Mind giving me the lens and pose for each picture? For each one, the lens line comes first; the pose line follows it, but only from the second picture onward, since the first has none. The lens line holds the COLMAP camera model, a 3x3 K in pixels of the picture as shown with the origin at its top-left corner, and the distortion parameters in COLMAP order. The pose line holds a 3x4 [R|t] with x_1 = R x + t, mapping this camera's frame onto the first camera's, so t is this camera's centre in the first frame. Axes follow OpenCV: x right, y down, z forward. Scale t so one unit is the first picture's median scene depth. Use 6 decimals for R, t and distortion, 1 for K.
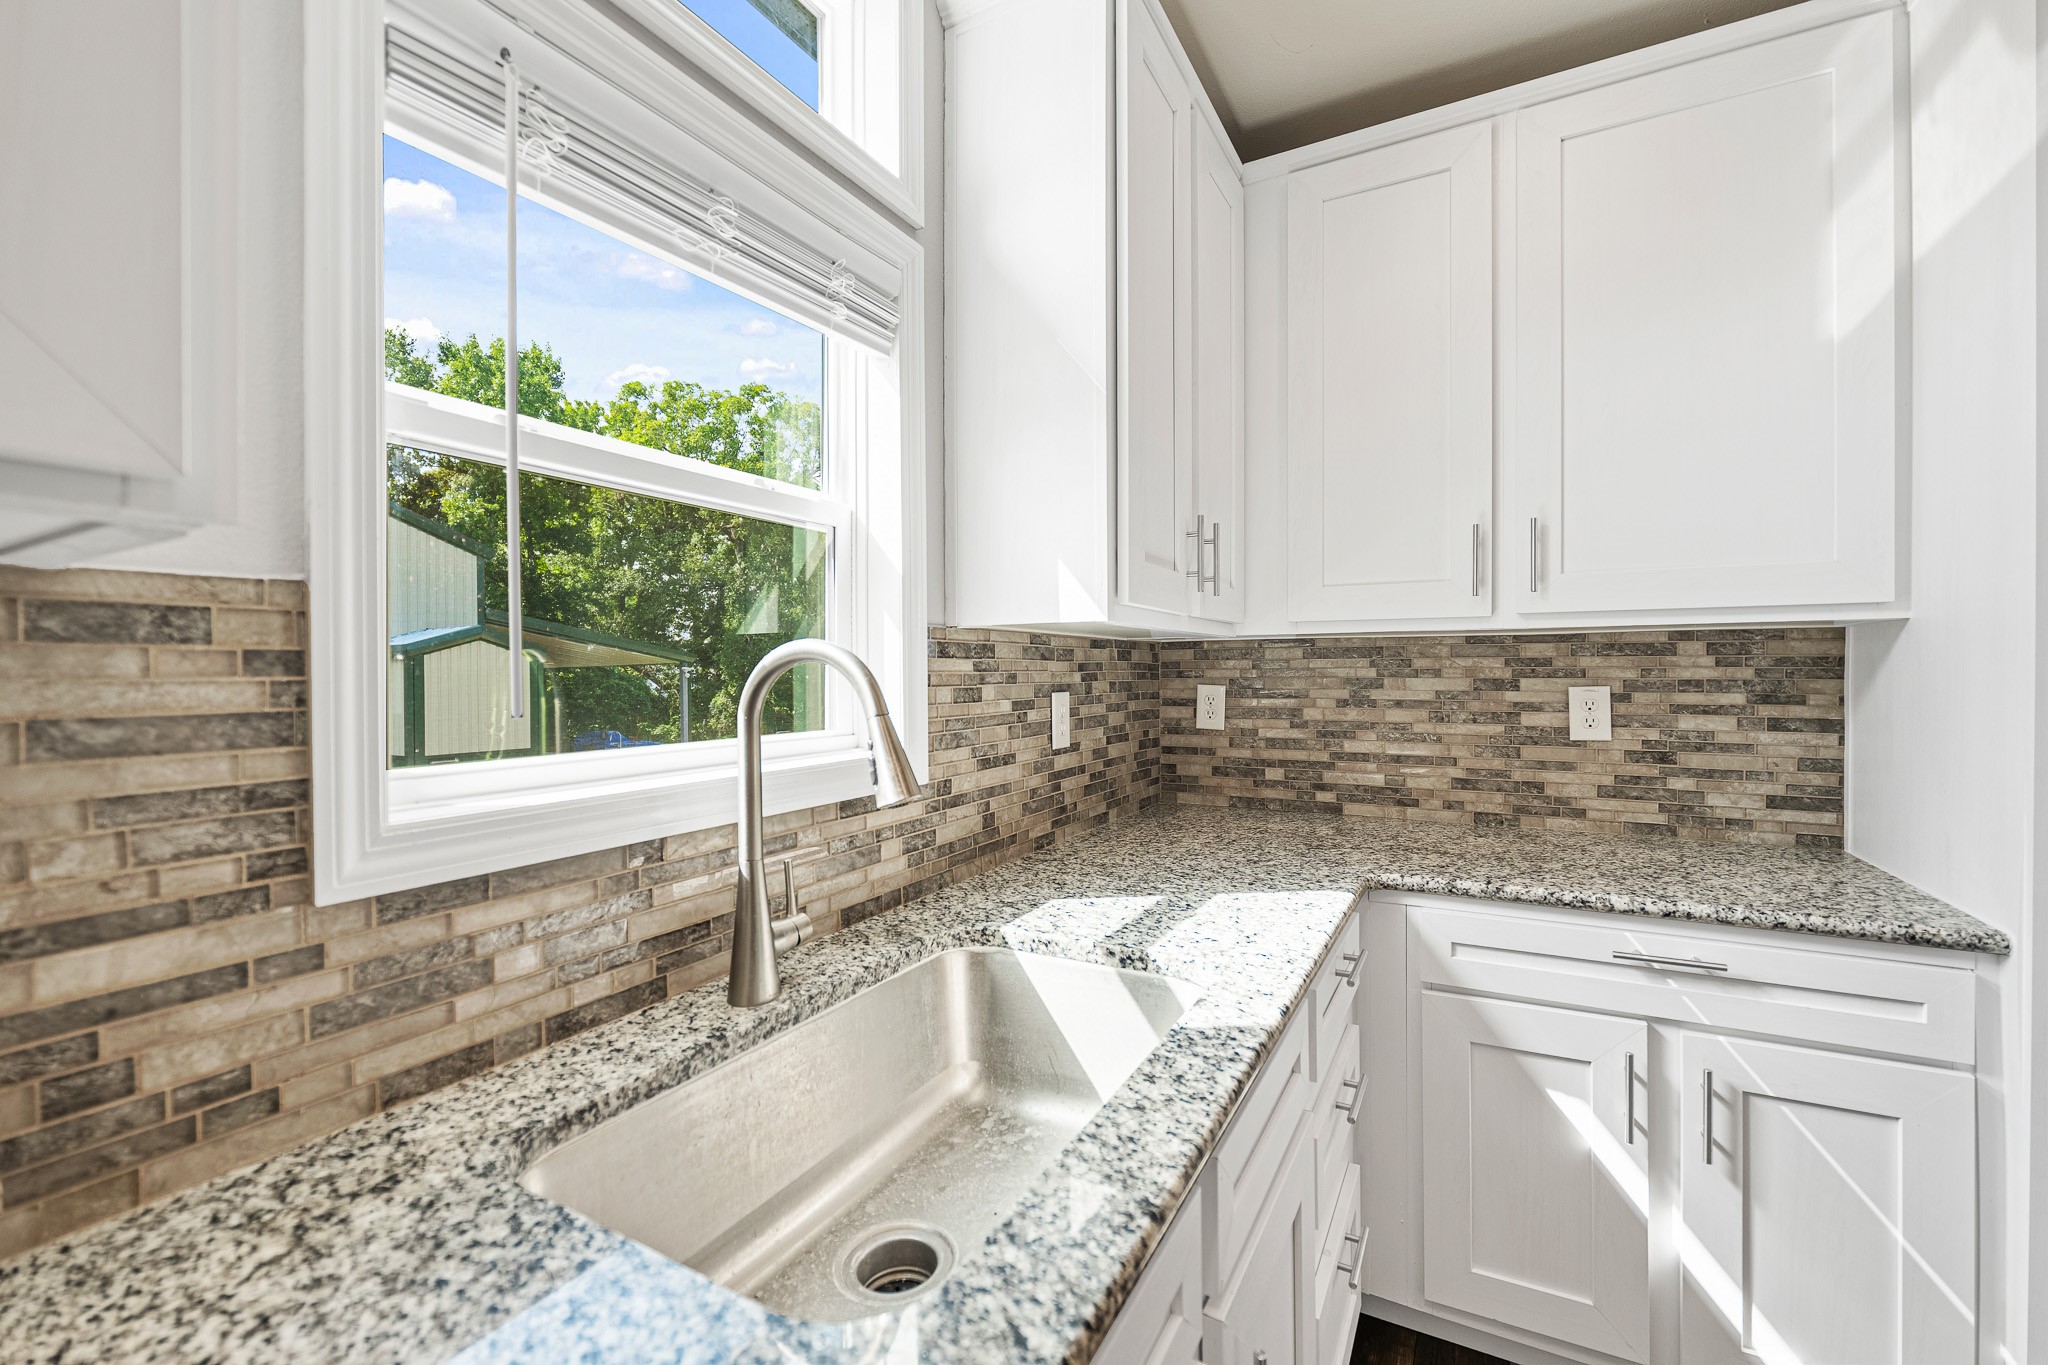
lens RADIAL K [[838.9, 0, 1017.2], [0, 838.9, 681.1], [0, 0, 1]] dist [-0.011093, 0.000827]
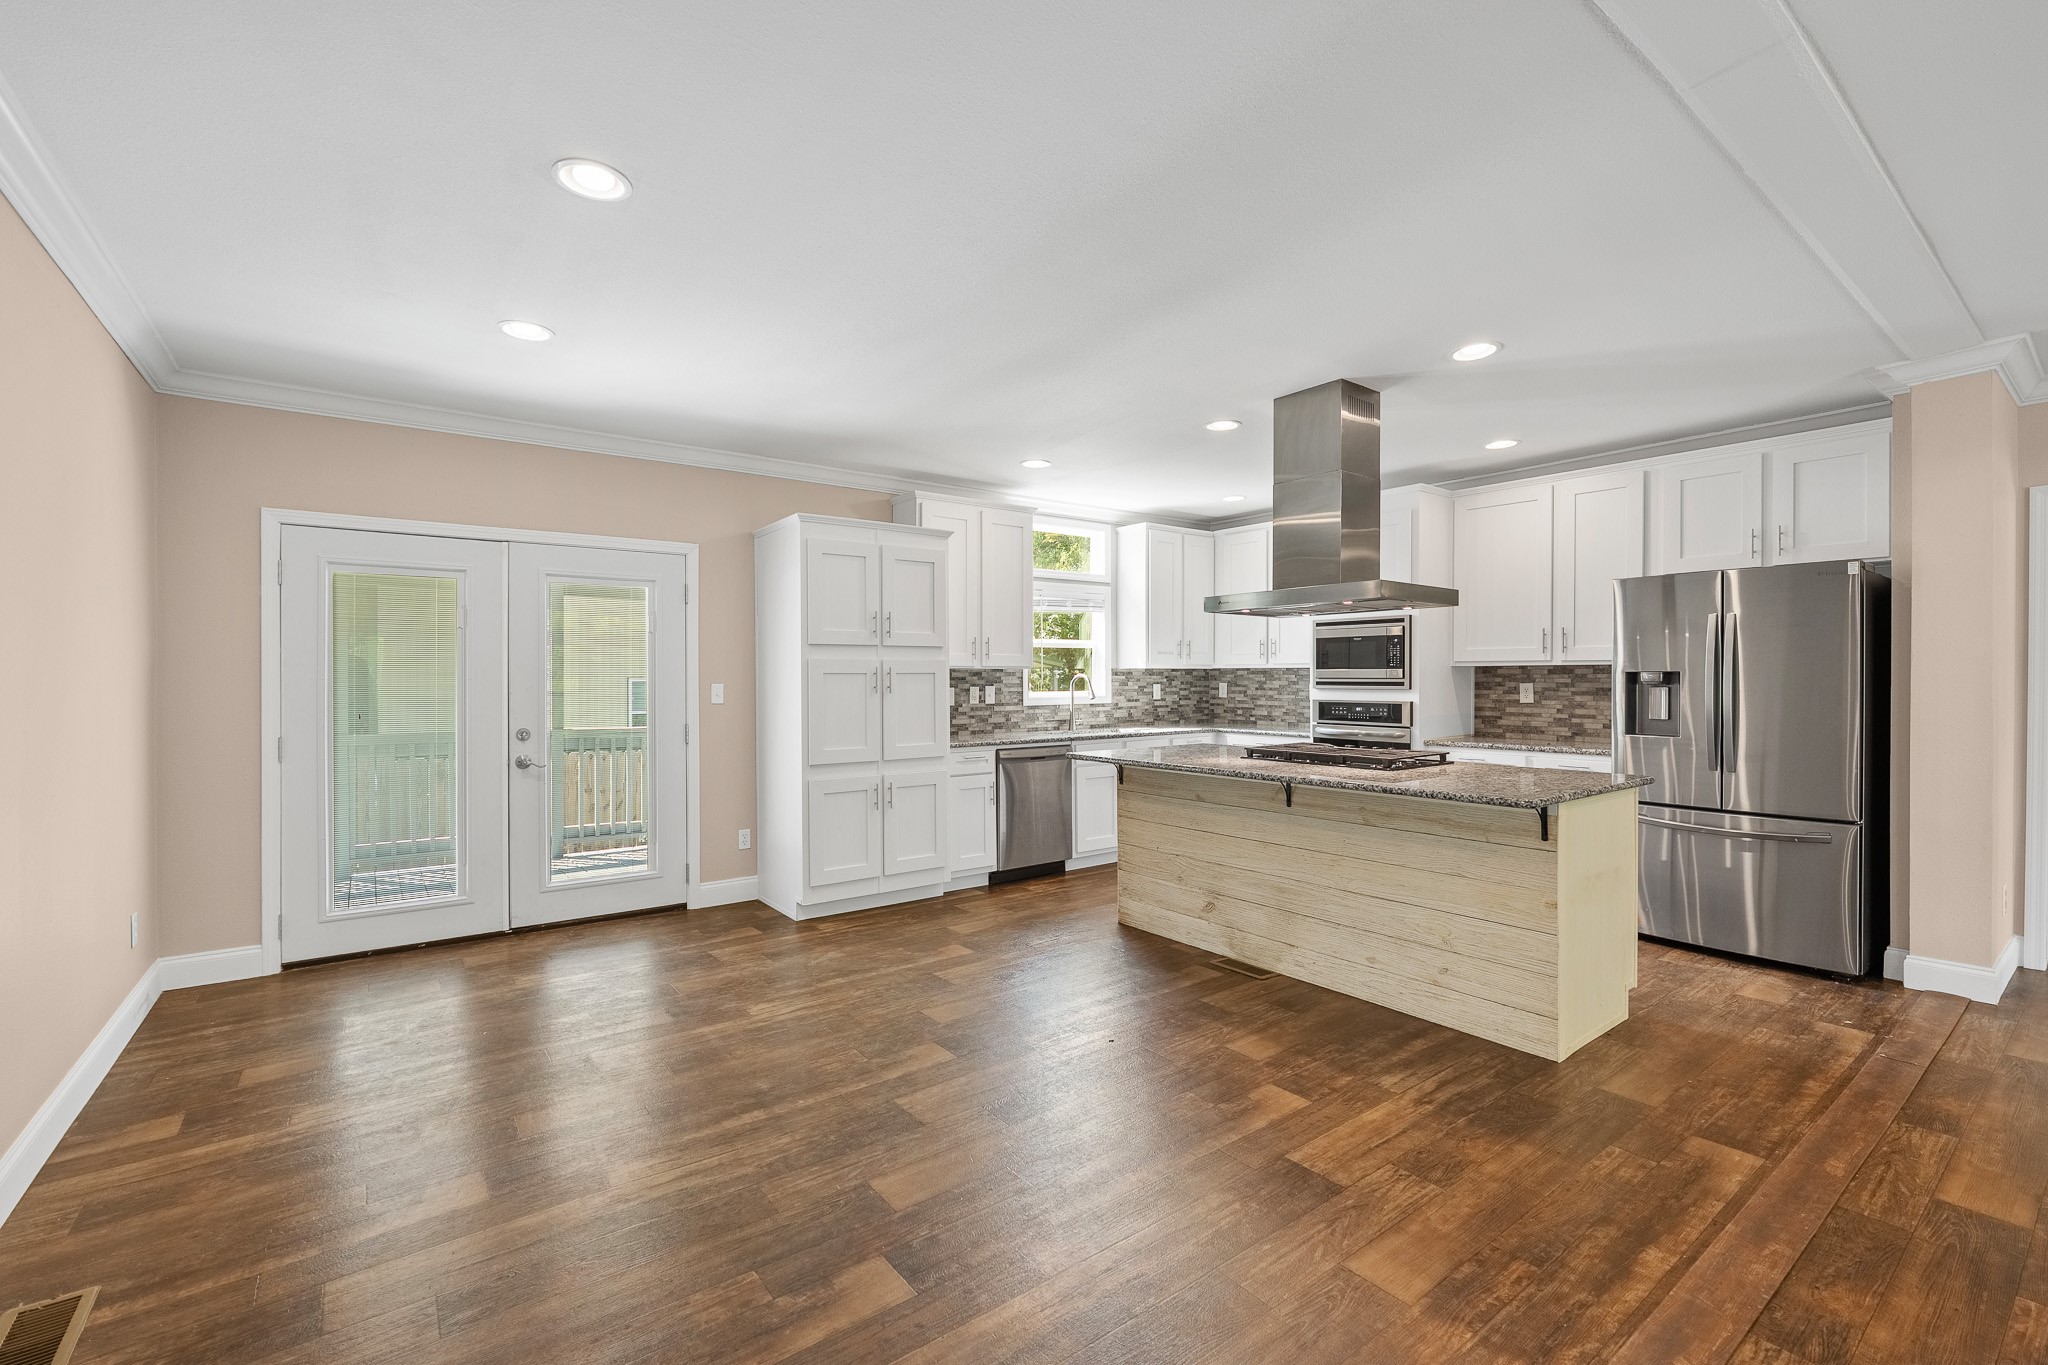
lens RADIAL K [[881.7, 0, 1024.0], [0, 881.7, 682.5], [0, 0, 1]] dist [0.000268, 0.000253]
pose [[0.914539, 0.006692, -0.404443, 1.092600], [-0.006601, 0.999977, 0.001618, 0.003687], [0.404444, 0.001190, 0.914562, -2.804039]]
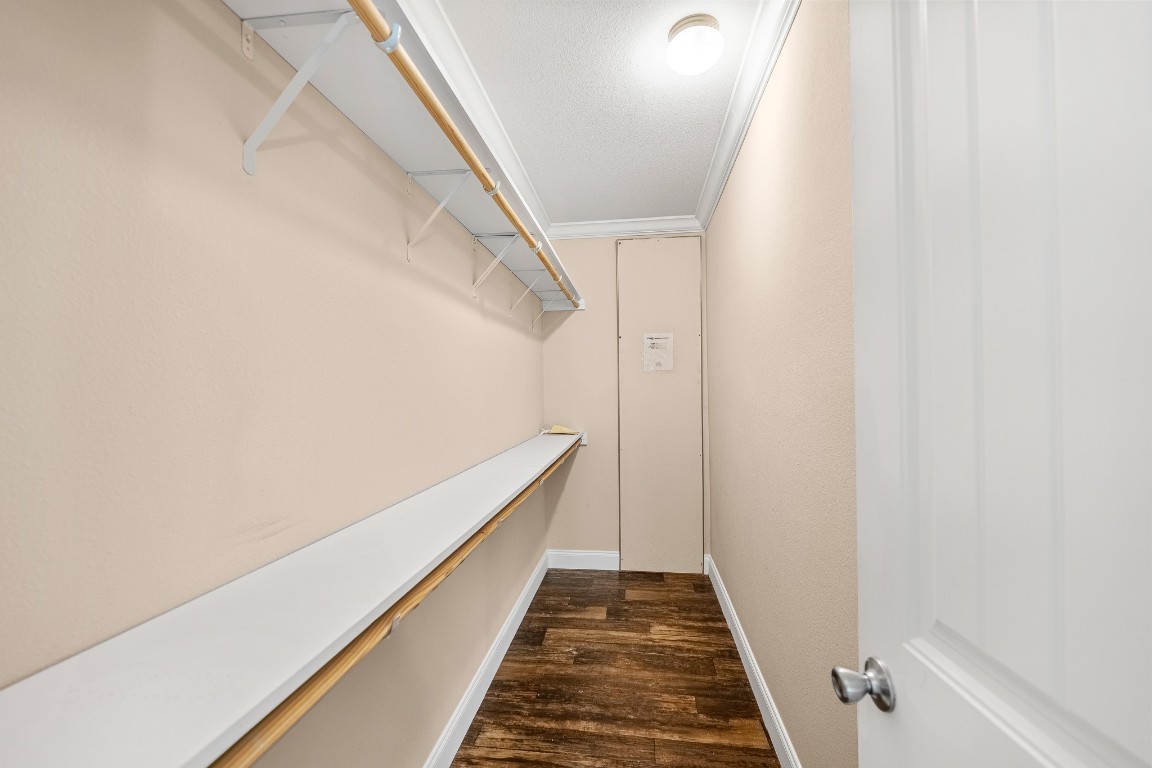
lens RADIAL K [[471.9, 0, 572.2], [0, 471.9, 383.2], [0, 0, 1]] dist [-0.011093, 0.000827]
pose [[0.368934, -0.017771, -0.929286, 2.325320], [-0.003301, 0.999786, -0.020430, -0.028429], [0.929450, 0.010605, 0.368796, -1.929097]]
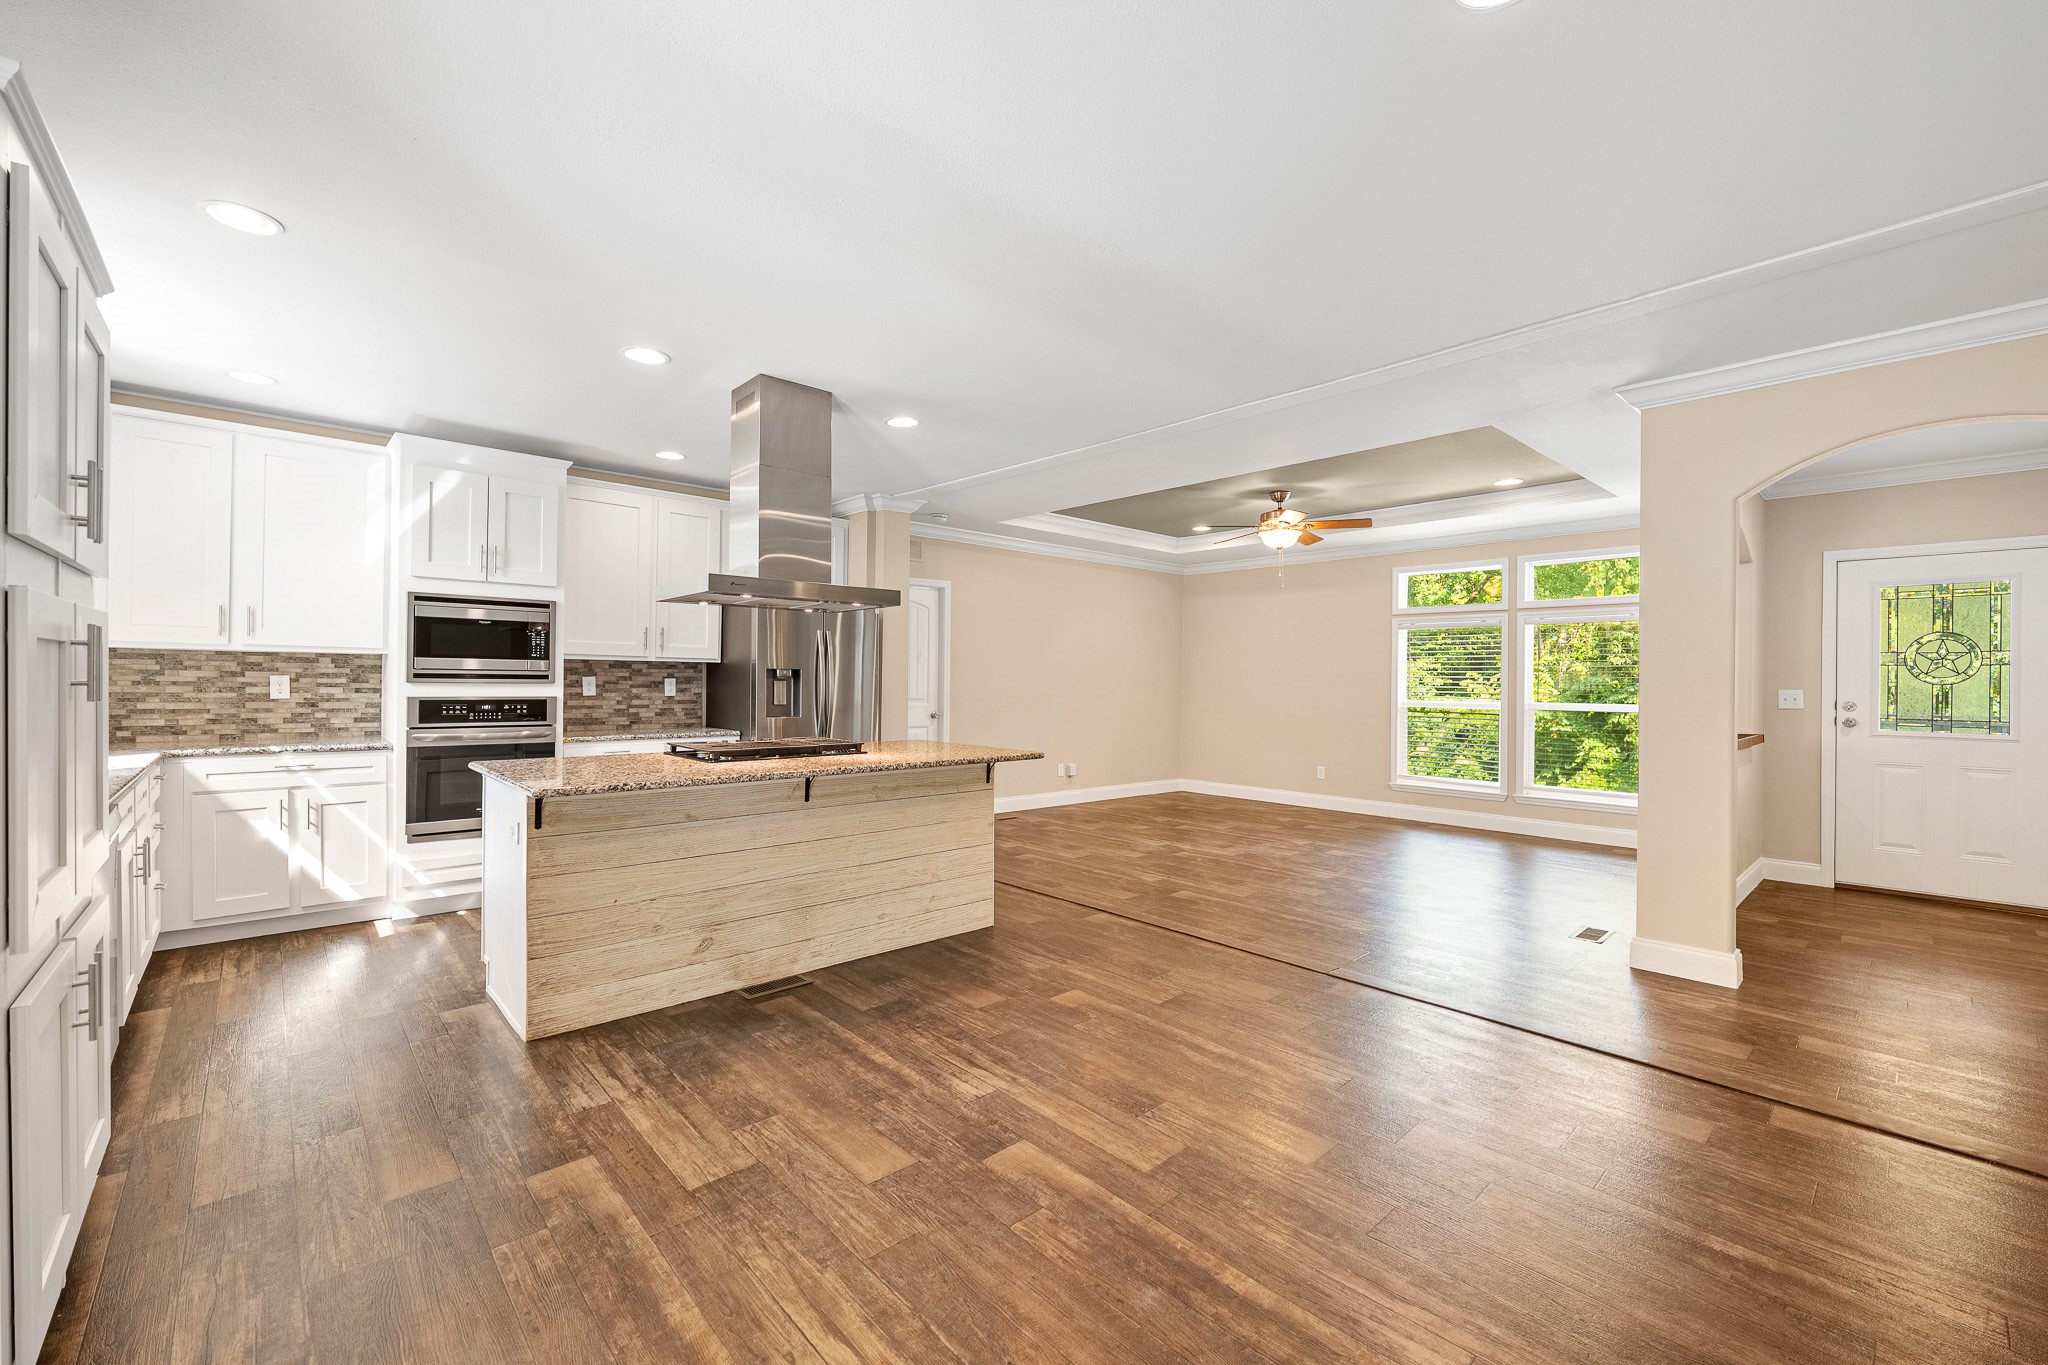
lens RADIAL K [[838.9, 0, 1017.2], [0, 838.9, 681.1], [0, 0, 1]] dist [-0.011093, 0.000827]
pose [[0.313967, 0.007842, 0.949402, -0.895879], [-0.007572, 0.999955, -0.005755, 0.020810], [-0.949404, -0.005382, 0.314012, -1.728619]]
